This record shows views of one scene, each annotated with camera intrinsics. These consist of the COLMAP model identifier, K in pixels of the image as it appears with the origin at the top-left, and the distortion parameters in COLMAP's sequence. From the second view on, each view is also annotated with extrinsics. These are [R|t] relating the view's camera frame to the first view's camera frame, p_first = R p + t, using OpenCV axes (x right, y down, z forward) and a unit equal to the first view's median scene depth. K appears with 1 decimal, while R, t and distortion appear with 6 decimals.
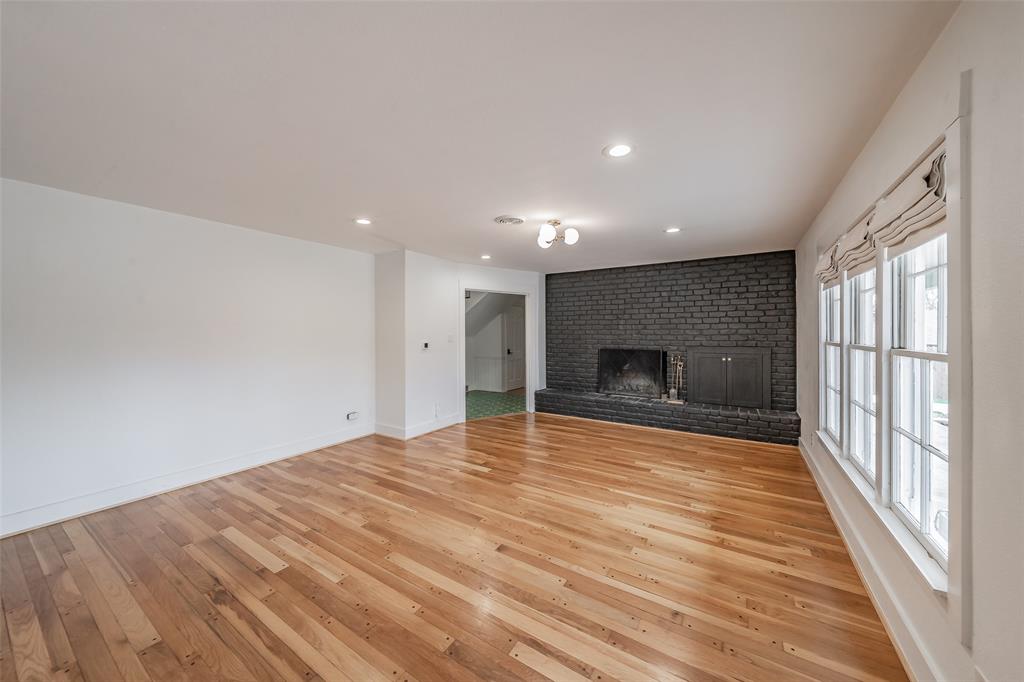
lens RADIAL K [[363.0, 0, 523.8], [0, 363.0, 335.8], [0, 0, 1]] dist [0.001647, -0.000983]
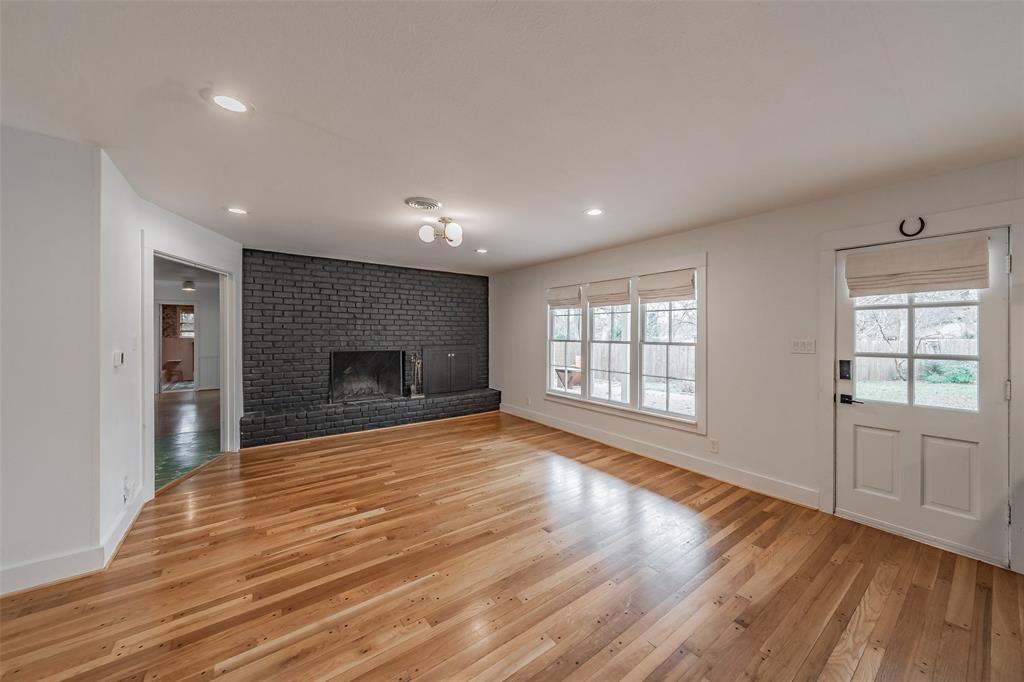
lens RADIAL K [[363.0, 0, 534.5], [0, 363.0, 337.6], [0, 0, 1]] dist [0.001647, -0.000983]
pose [[0.341252, -0.008232, 0.939936, -0.641421], [0.003746, 0.999966, 0.007398, -0.004054], [-0.939964, 0.000997, 0.341271, 0.382306]]
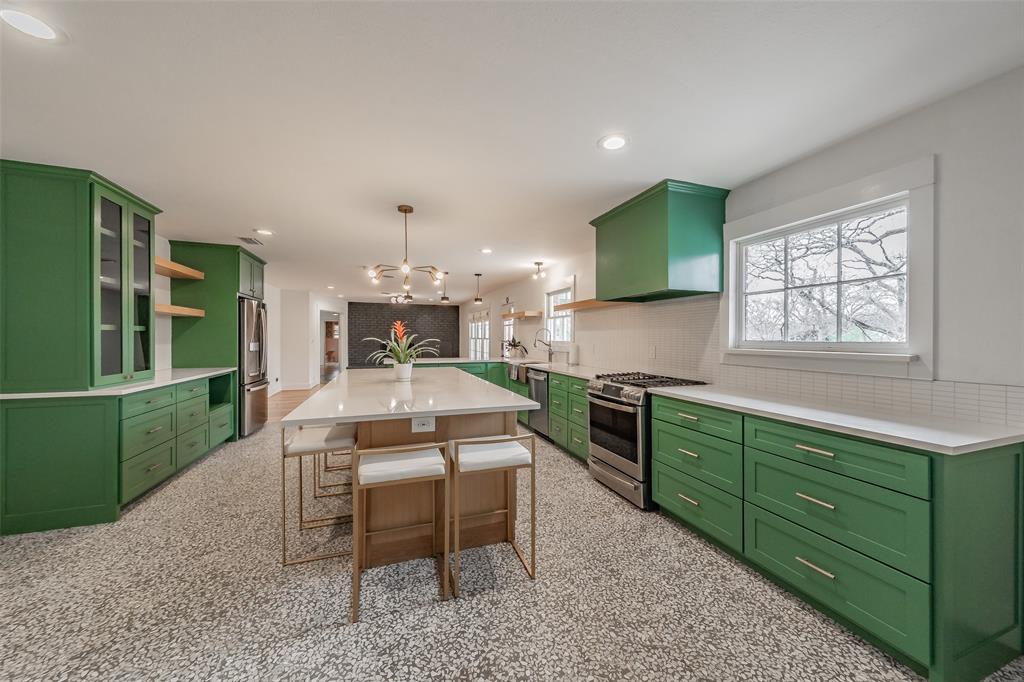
lens RADIAL K [[363.0, 0, 520.4], [0, 363.0, 338.5], [0, 0, 1]] dist [0.001647, -0.000983]
pose [[0.623162, 0.000828, 0.782092, -1.304257], [0.002990, 0.999990, -0.003442, 0.029982], [-0.782087, 0.004483, 0.623153, -1.322565]]
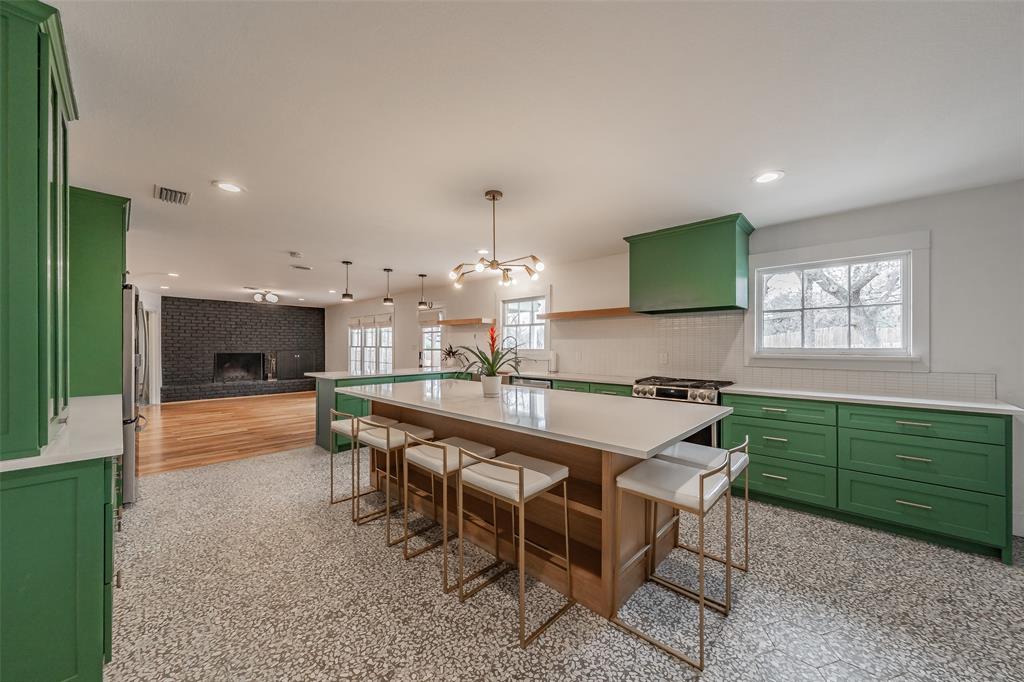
lens RADIAL K [[363.0, 0, 511.2], [0, 363.0, 346.3], [0, 0, 1]] dist [0.001647, -0.000983]
pose [[0.209288, 0.002075, 0.977852, -1.504690], [0.006143, 0.999975, -0.003437, 0.028544], [-0.977835, 0.006726, 0.209271, -0.775397]]
